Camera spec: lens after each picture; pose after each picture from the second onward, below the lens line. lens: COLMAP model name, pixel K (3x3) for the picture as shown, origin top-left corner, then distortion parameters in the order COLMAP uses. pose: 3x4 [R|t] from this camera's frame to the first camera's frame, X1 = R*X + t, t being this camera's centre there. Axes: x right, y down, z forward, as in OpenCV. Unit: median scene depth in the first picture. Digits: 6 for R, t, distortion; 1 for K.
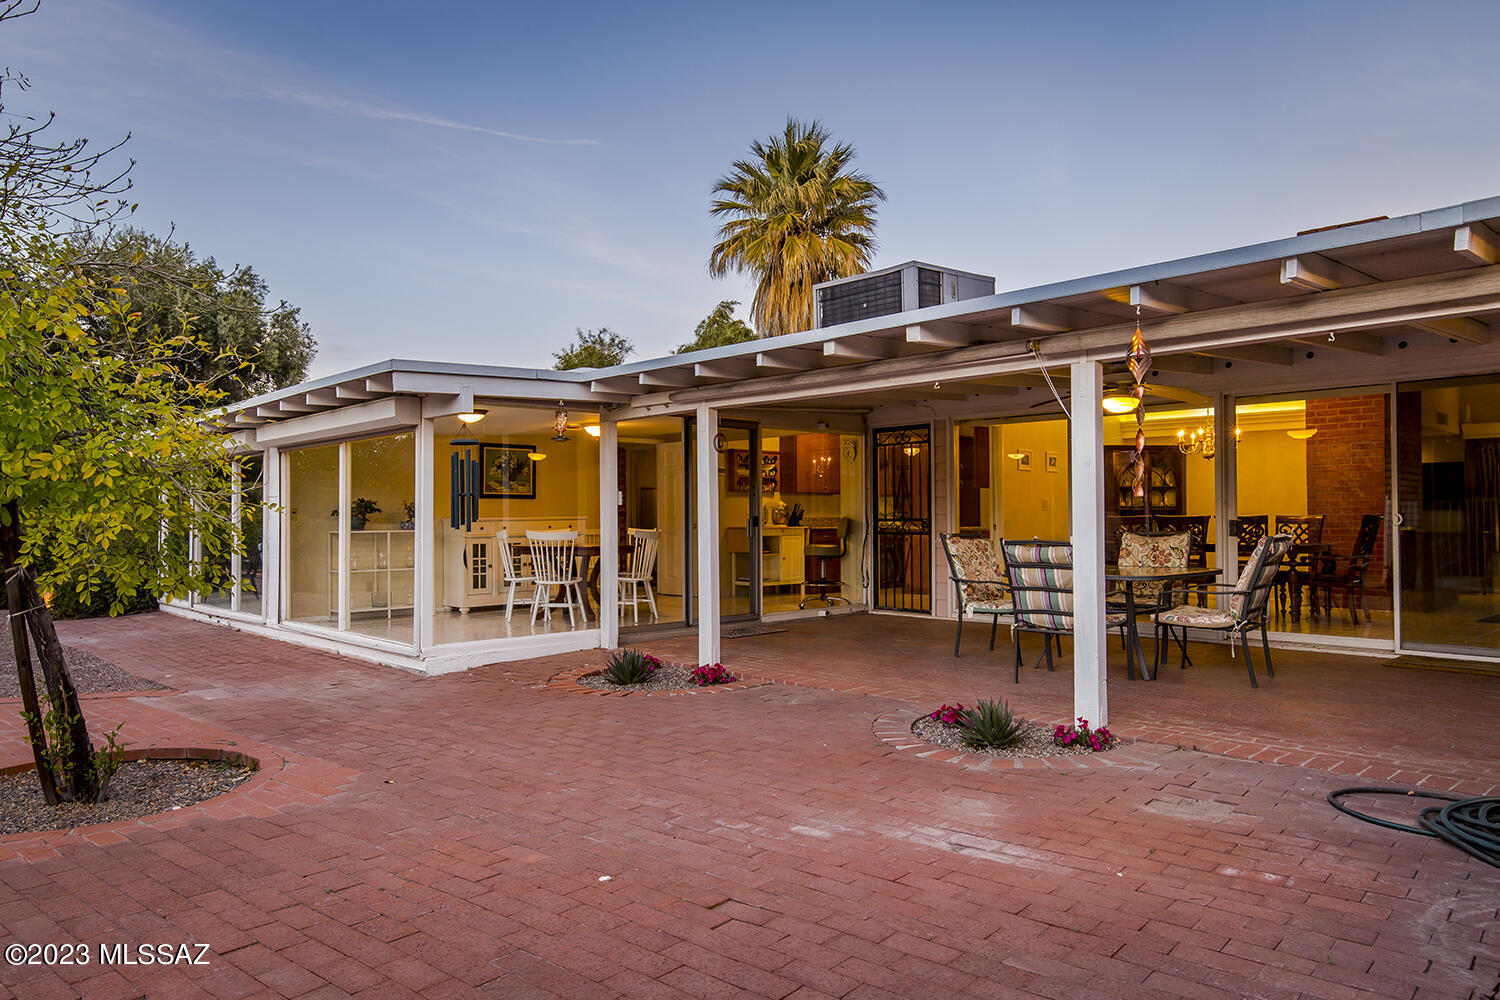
lens RADIAL K [[973.3, 0, 752.7], [0, 973.3, 497.0], [0, 0, 1]] dist [-0.003129, -0.000693]
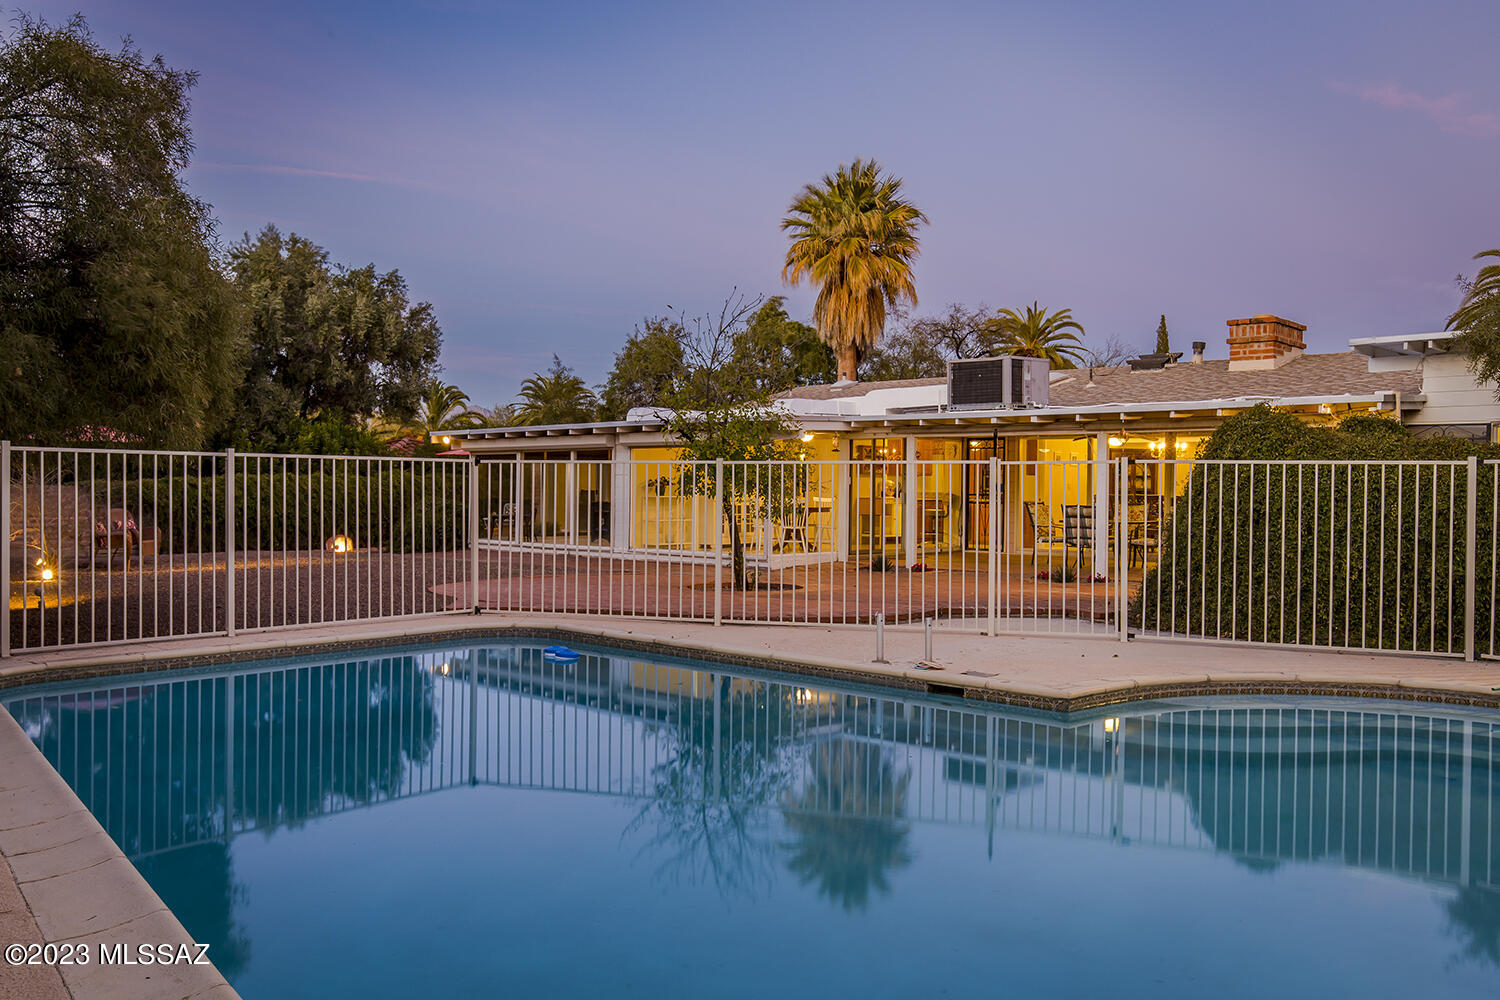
lens RADIAL K [[1174.1, 0, 749.1], [0, 1174.1, 504.9], [0, 0, 1]] dist [0.011426, 0.000336]
pose [[0.998232, 0.015661, 0.057331, -0.347871], [-0.017664, 0.999246, 0.034585, -0.020550], [-0.056746, -0.035537, 0.997756, -0.928238]]
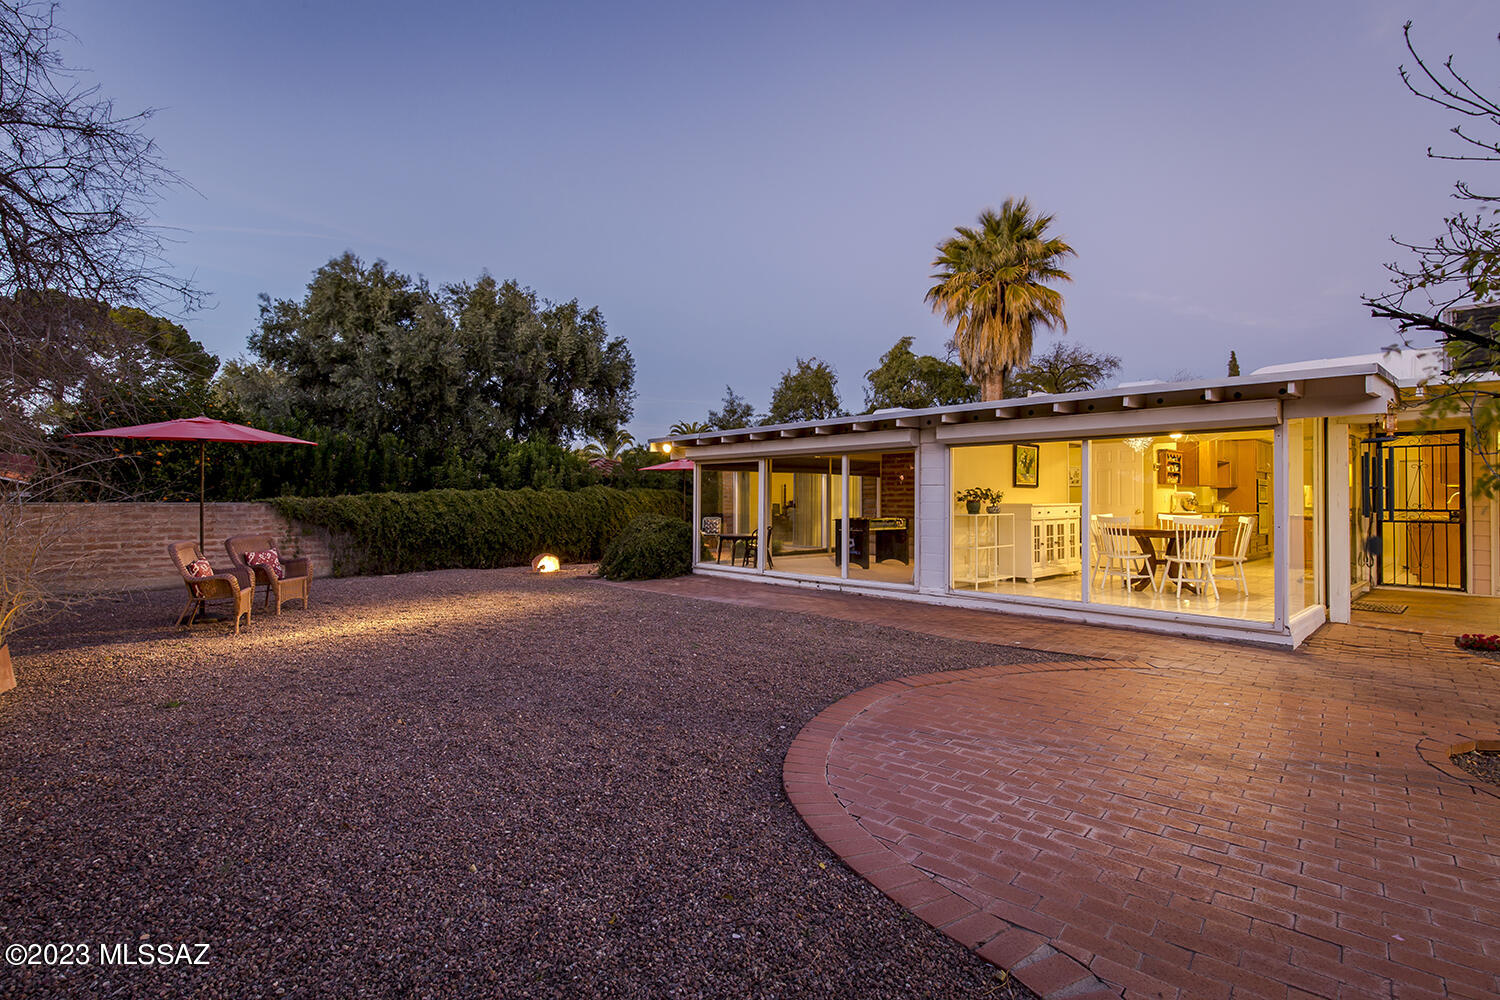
lens RADIAL K [[700.4, 0, 736.8], [0, 700.4, 489.3], [0, 0, 1]] dist [0.001441, -0.000780]
pose [[0.999846, 0.009979, -0.014416, -0.642113], [-0.009862, 0.999918, 0.008163, -0.000595], [0.014496, -0.008020, 0.999863, 0.113979]]
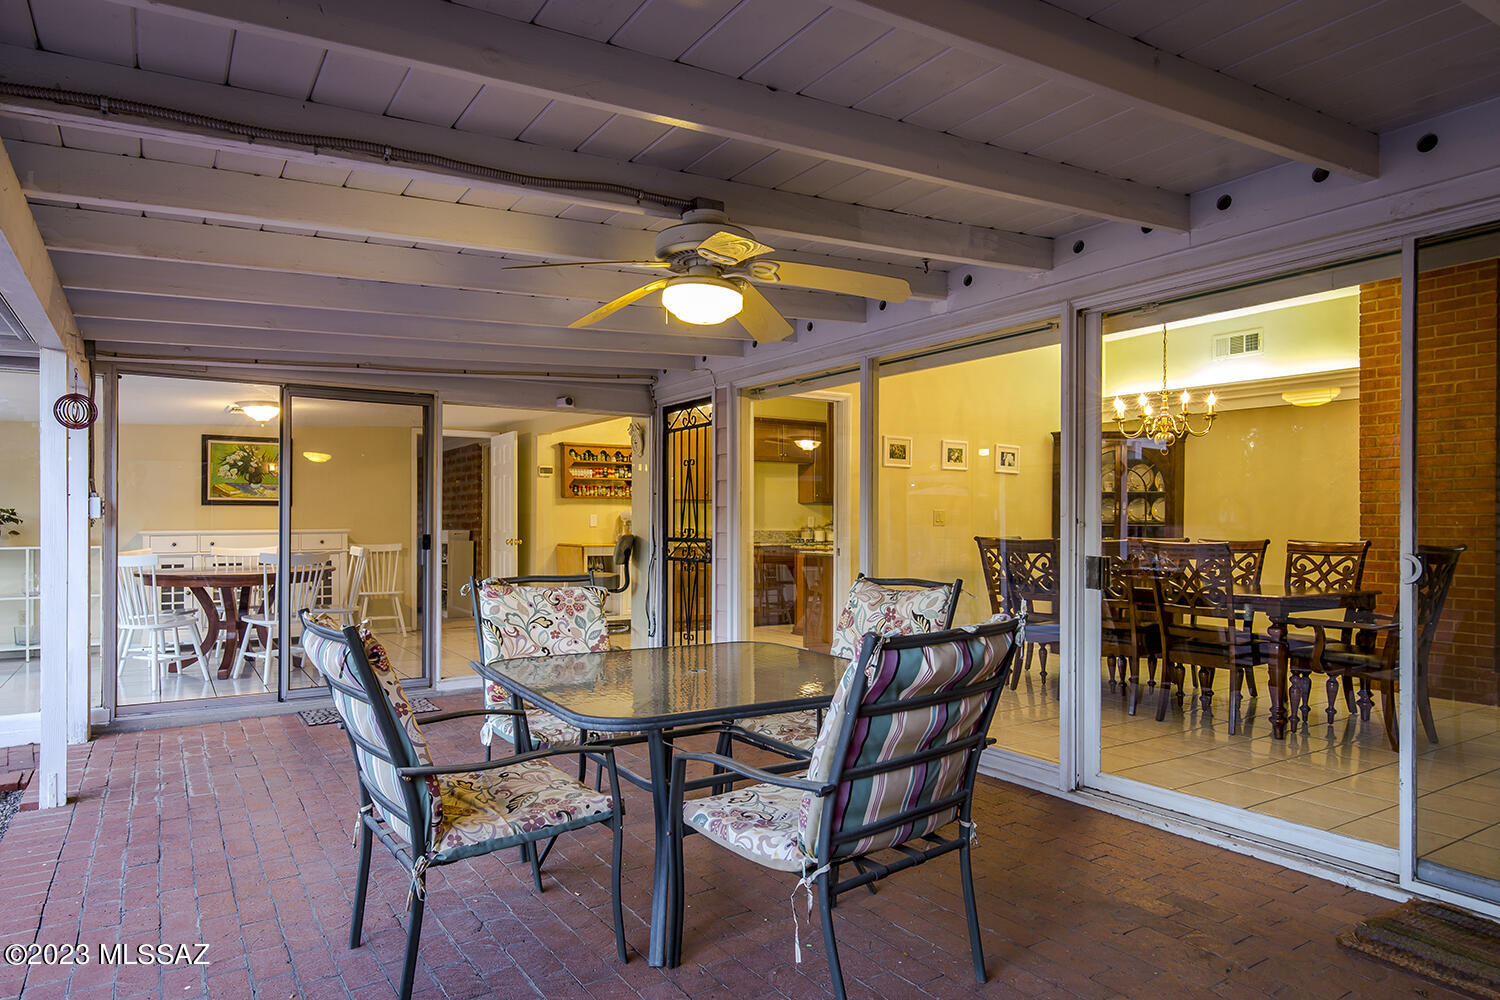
lens RADIAL K [[909.3, 0, 757.1], [0, 909.3, 514.8], [0, 0, 1]] dist [-0.000020, 0.000427]
pose [[0.984770, 0.006462, -0.173740, 0.302340], [-0.004257, 0.999906, 0.013058, -0.002543], [0.173808, -0.012119, 0.984705, 0.376904]]
